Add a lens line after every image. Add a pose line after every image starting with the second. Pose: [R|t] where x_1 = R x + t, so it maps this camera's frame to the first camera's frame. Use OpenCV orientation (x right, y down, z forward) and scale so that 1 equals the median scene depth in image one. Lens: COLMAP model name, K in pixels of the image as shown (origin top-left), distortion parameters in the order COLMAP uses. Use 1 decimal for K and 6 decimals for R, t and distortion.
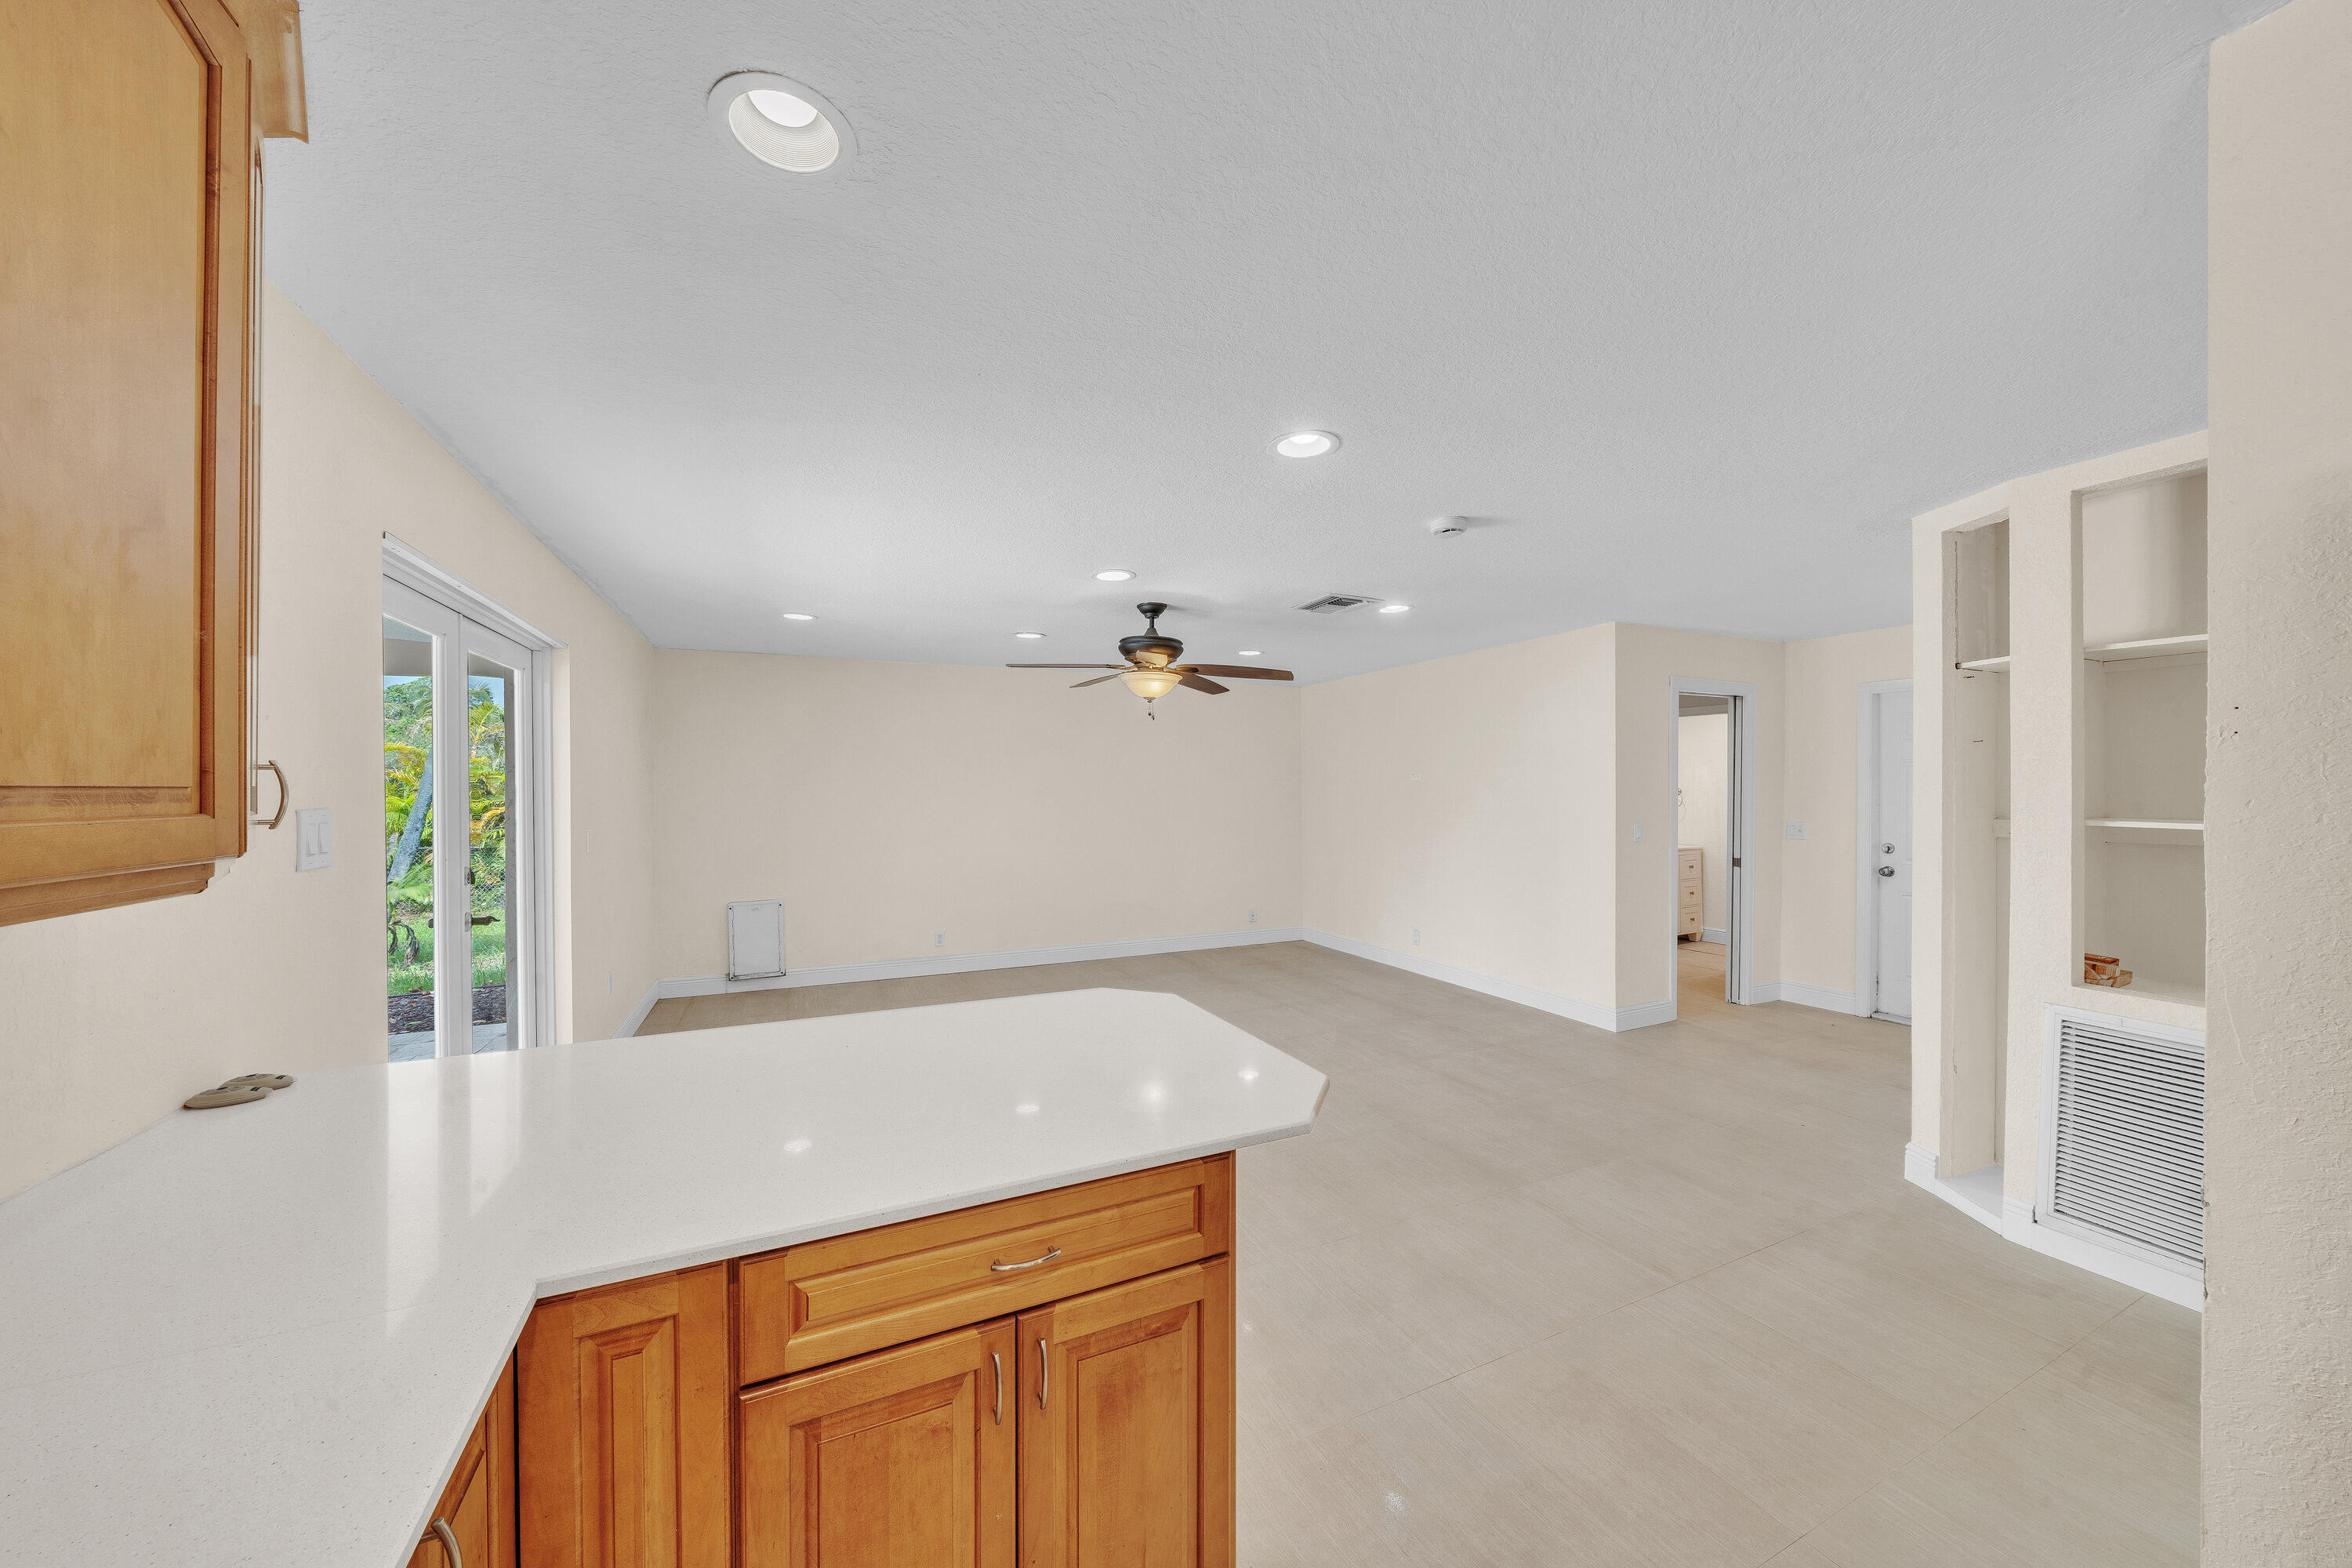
lens RADIAL K [[803.3, 0, 1173.6], [0, 803.3, 791.7], [0, 0, 1]] dist [-0.001961, -0.000114]
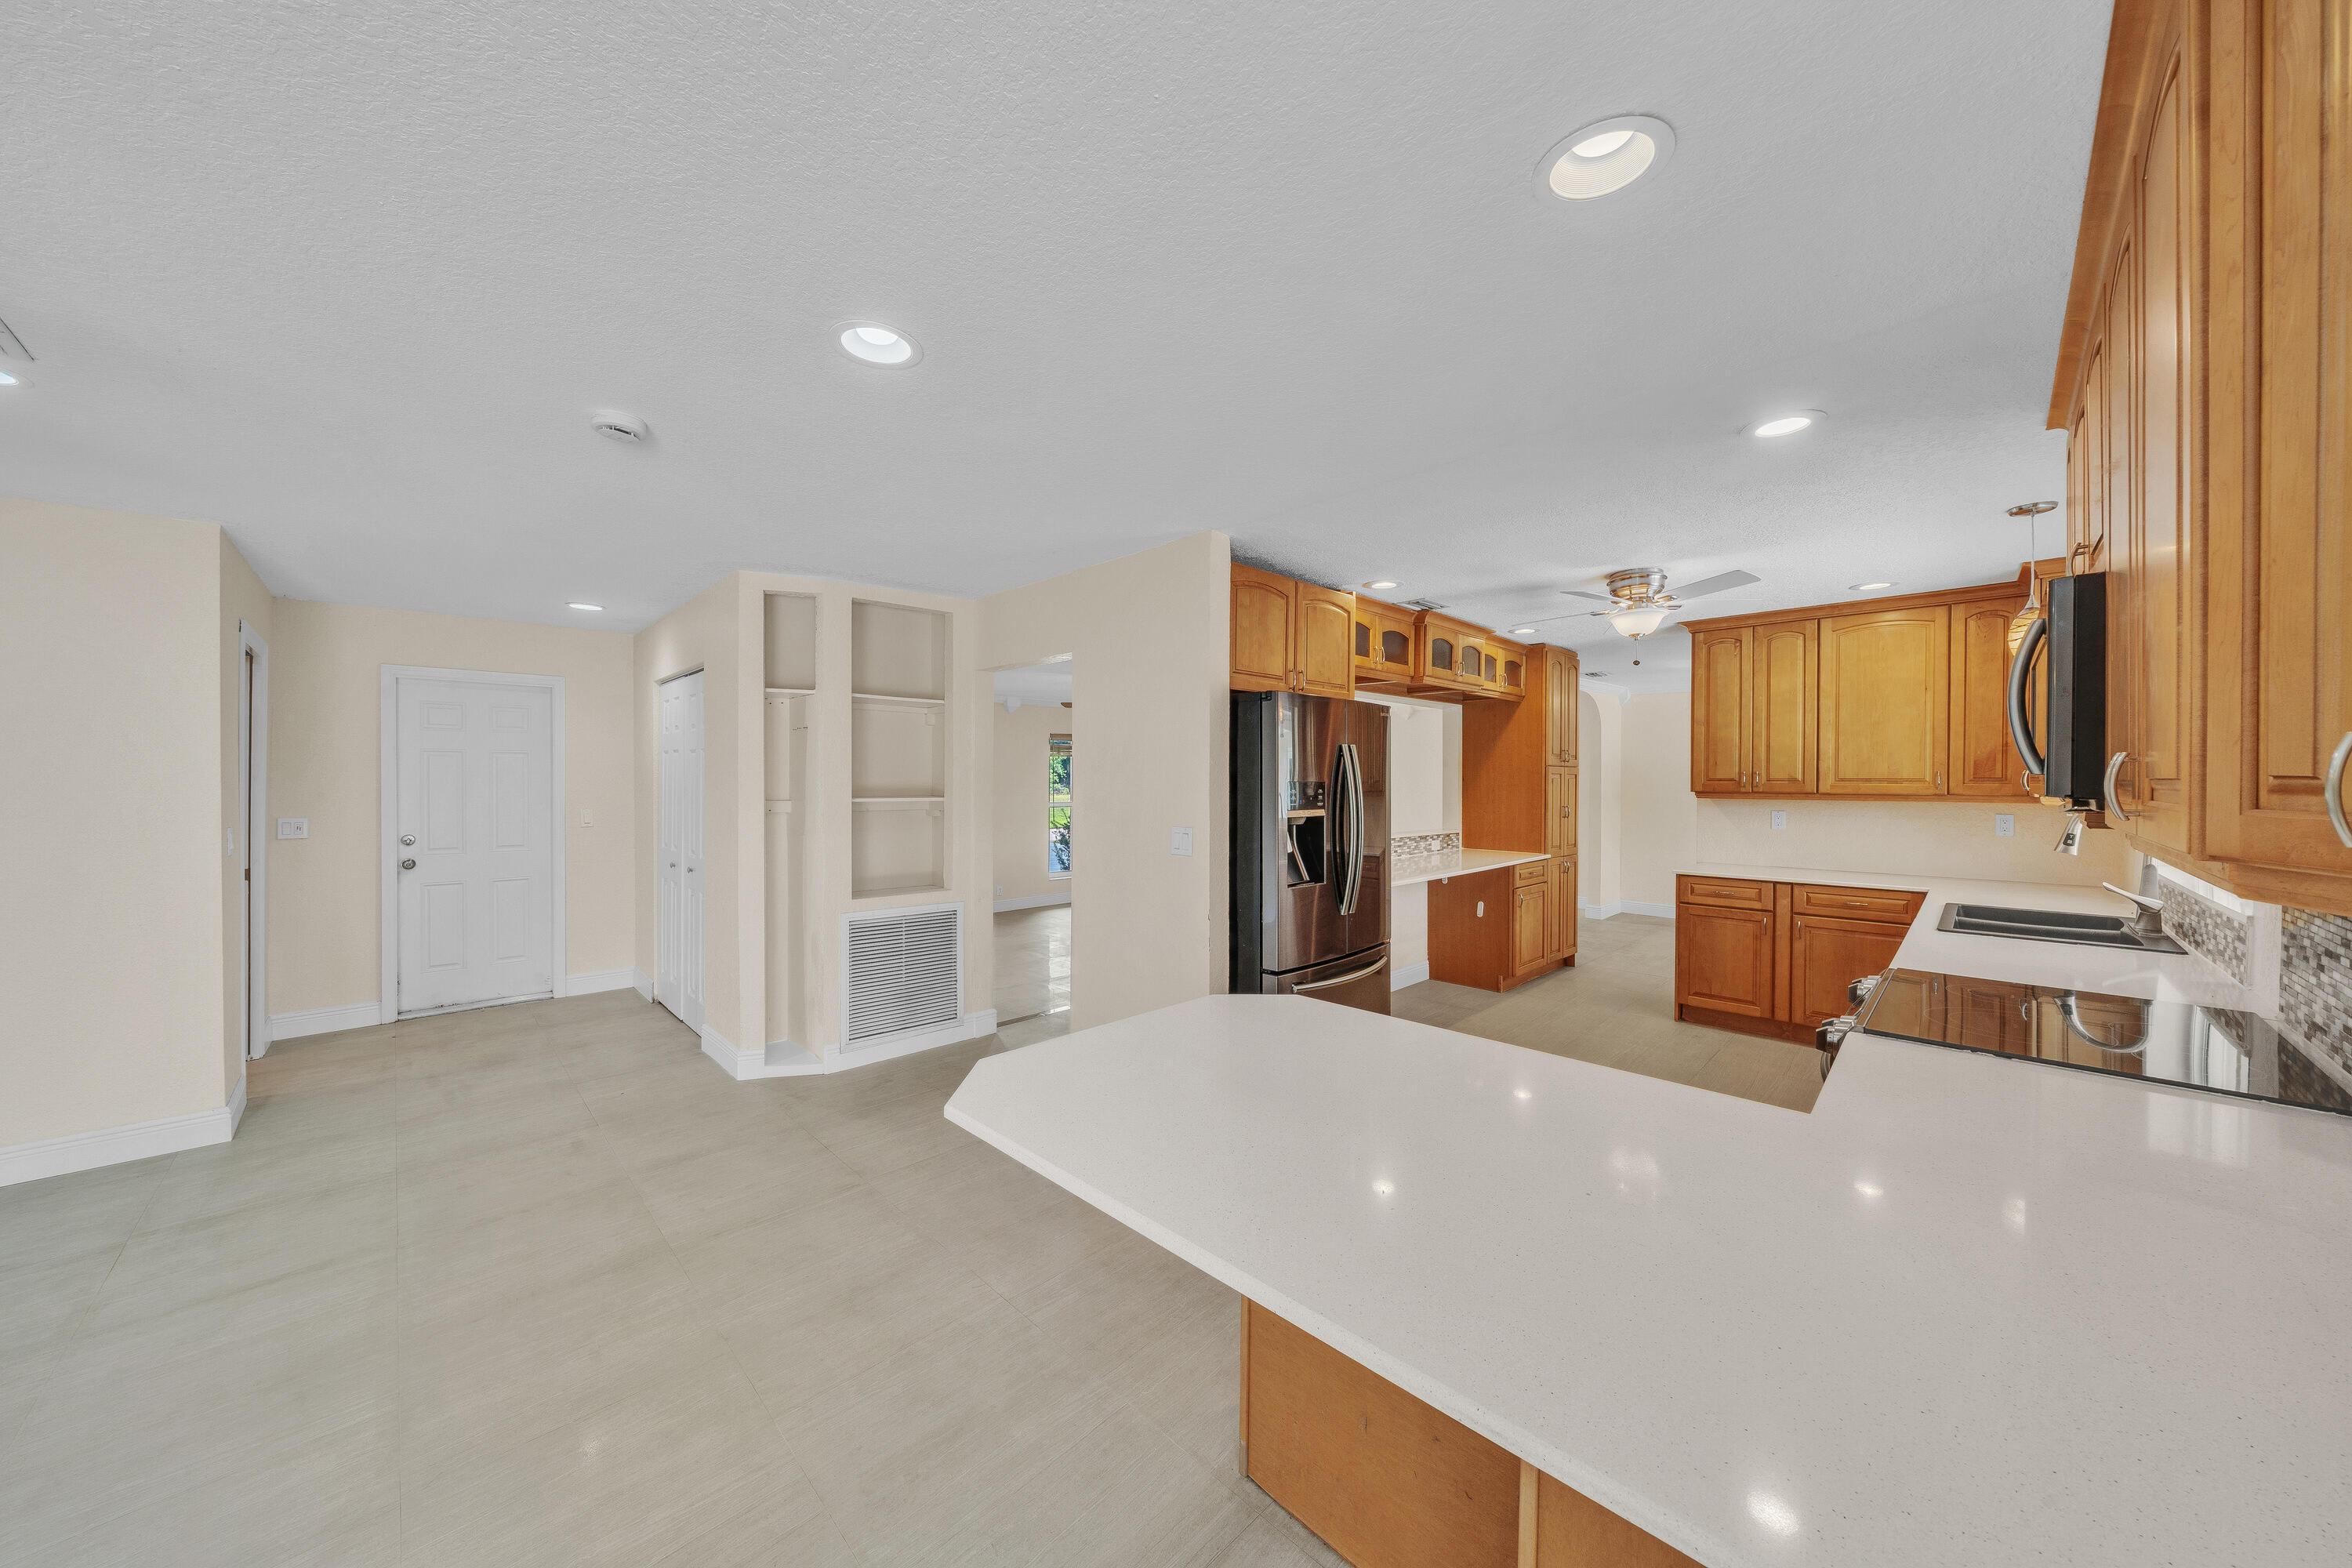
lens RADIAL K [[803.3, 0, 1173.6], [0, 803.3, 791.7], [0, 0, 1]] dist [-0.001961, -0.000114]
pose [[-0.341188, -0.014010, 0.939890, -0.685567], [-0.000108, 0.999890, 0.014865, -0.003730], [-0.939995, 0.004970, -0.341152, 0.994938]]
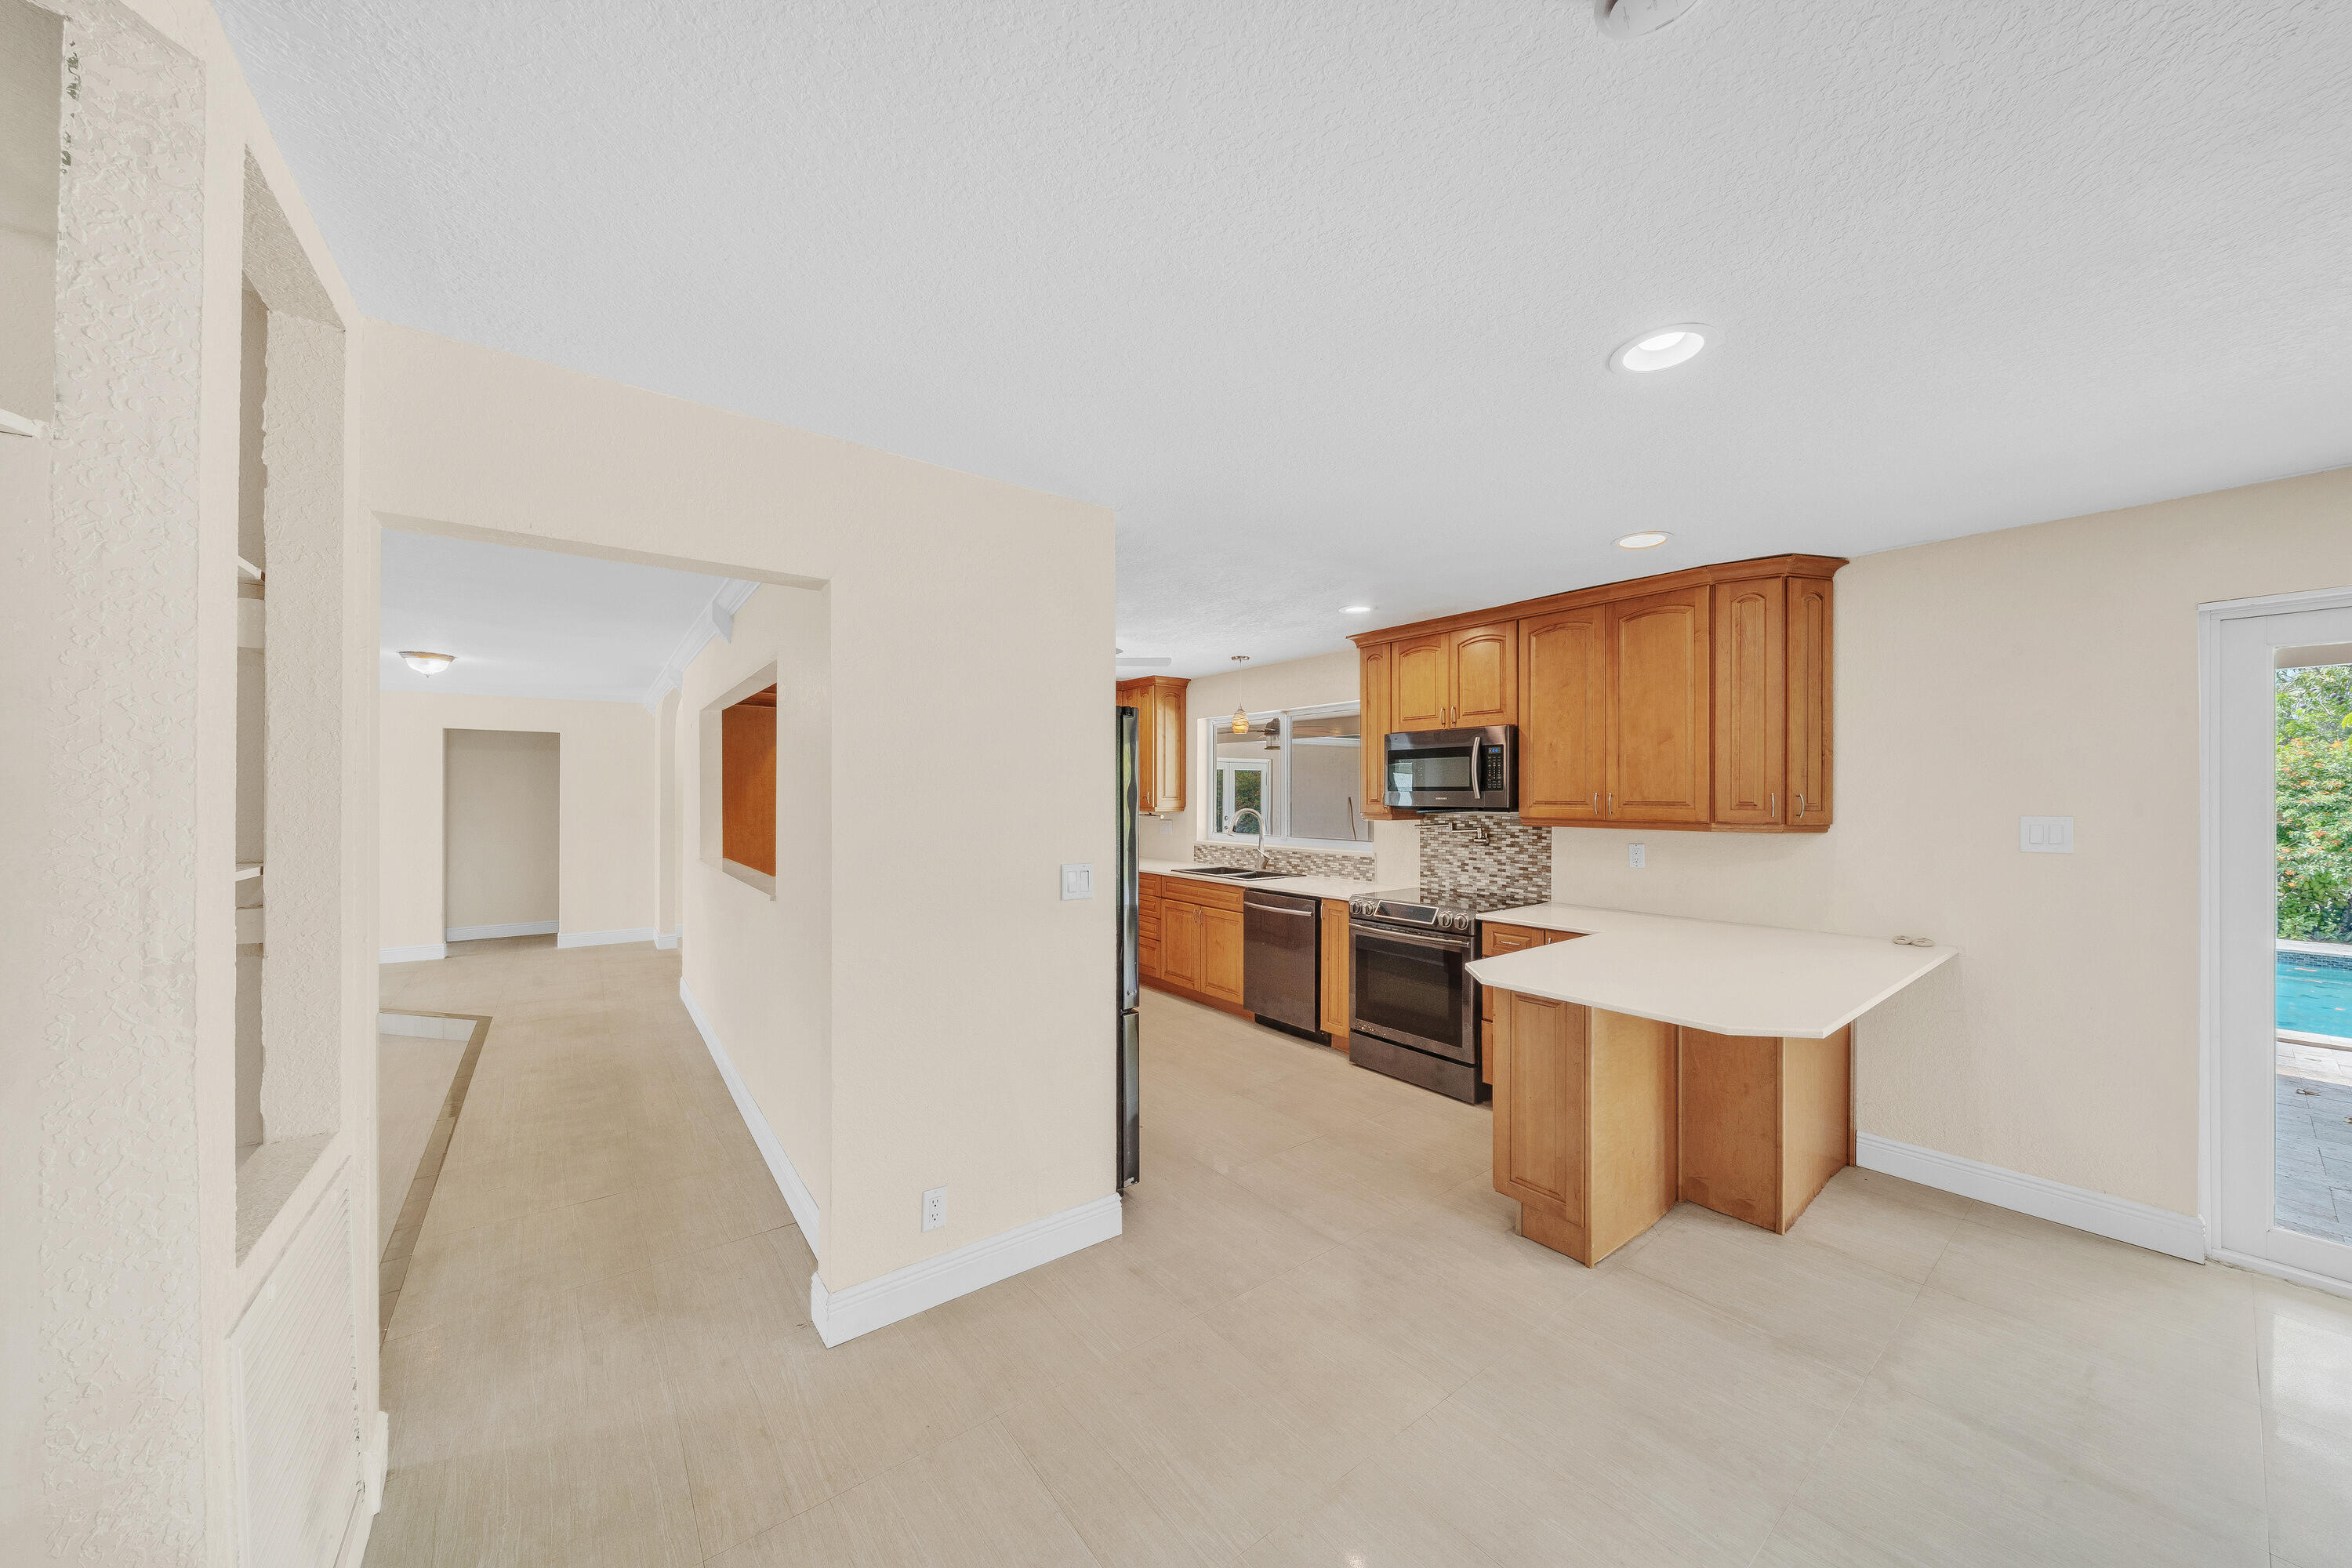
lens RADIAL K [[803.3, 0, 1173.6], [0, 803.3, 791.7], [0, 0, 1]] dist [-0.001961, -0.000114]
pose [[-0.976575, -0.000659, -0.215177, 0.778151], [-0.000159, 0.999997, -0.002344, -0.015985], [0.215178, -0.002255, -0.976572, 1.644215]]
